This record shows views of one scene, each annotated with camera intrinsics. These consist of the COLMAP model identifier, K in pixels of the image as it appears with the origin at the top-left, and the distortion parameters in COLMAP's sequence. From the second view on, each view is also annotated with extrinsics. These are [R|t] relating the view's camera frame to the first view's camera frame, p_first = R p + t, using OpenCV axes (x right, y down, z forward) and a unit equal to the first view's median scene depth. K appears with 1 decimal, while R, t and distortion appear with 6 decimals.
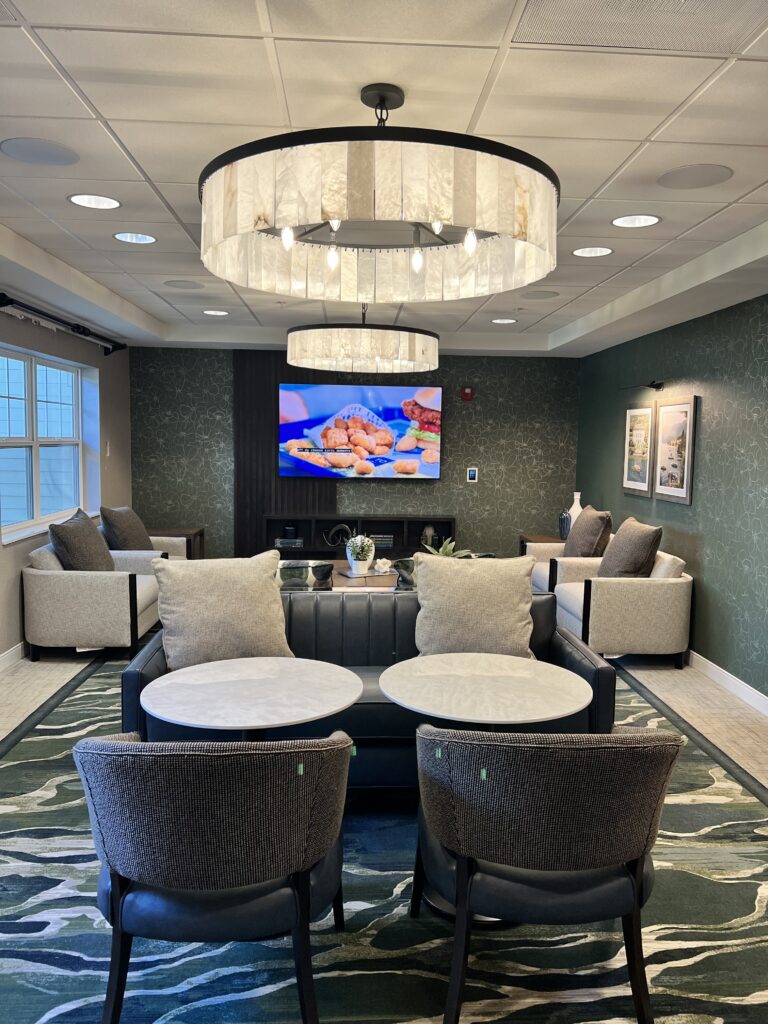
lens RADIAL K [[774.6, 0, 384.0], [0, 774.6, 512.0], [0, 0, 1]] dist [0.137247, -0.180073]
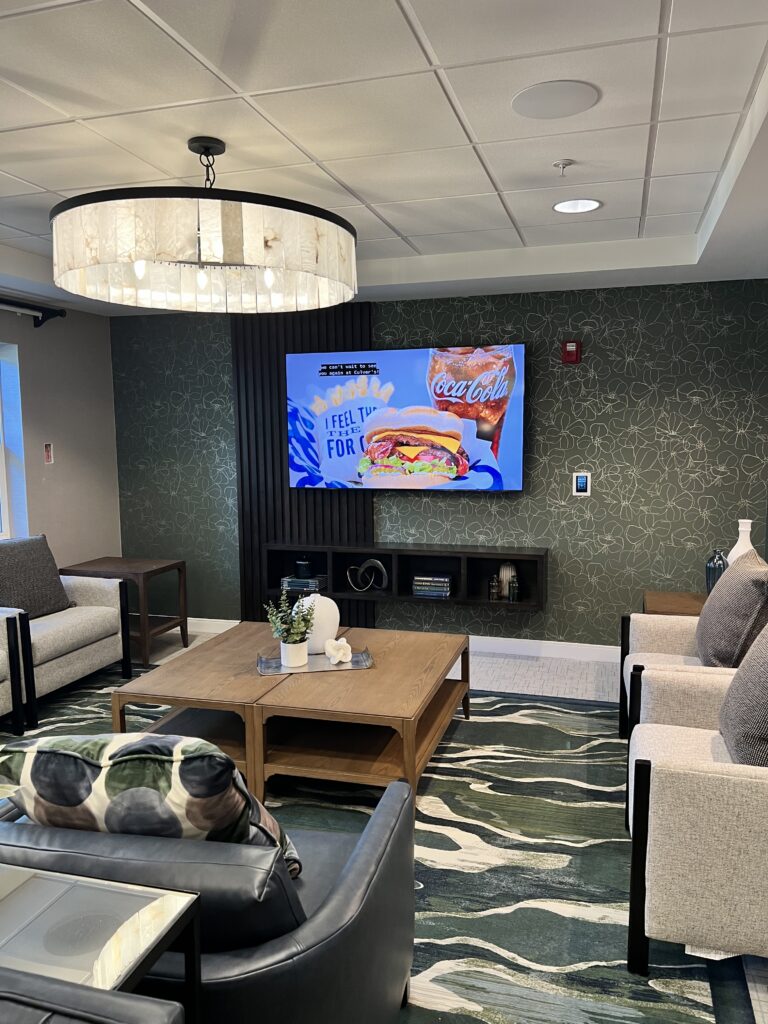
lens RADIAL K [[774.6, 0, 384.0], [0, 774.6, 512.0], [0, 0, 1]] dist [0.137247, -0.180073]
pose [[0.943268, 0.008244, -0.331930, 0.174030], [-0.005476, 0.999942, 0.009272, -0.030744], [0.331987, -0.006929, 0.943258, 0.363467]]
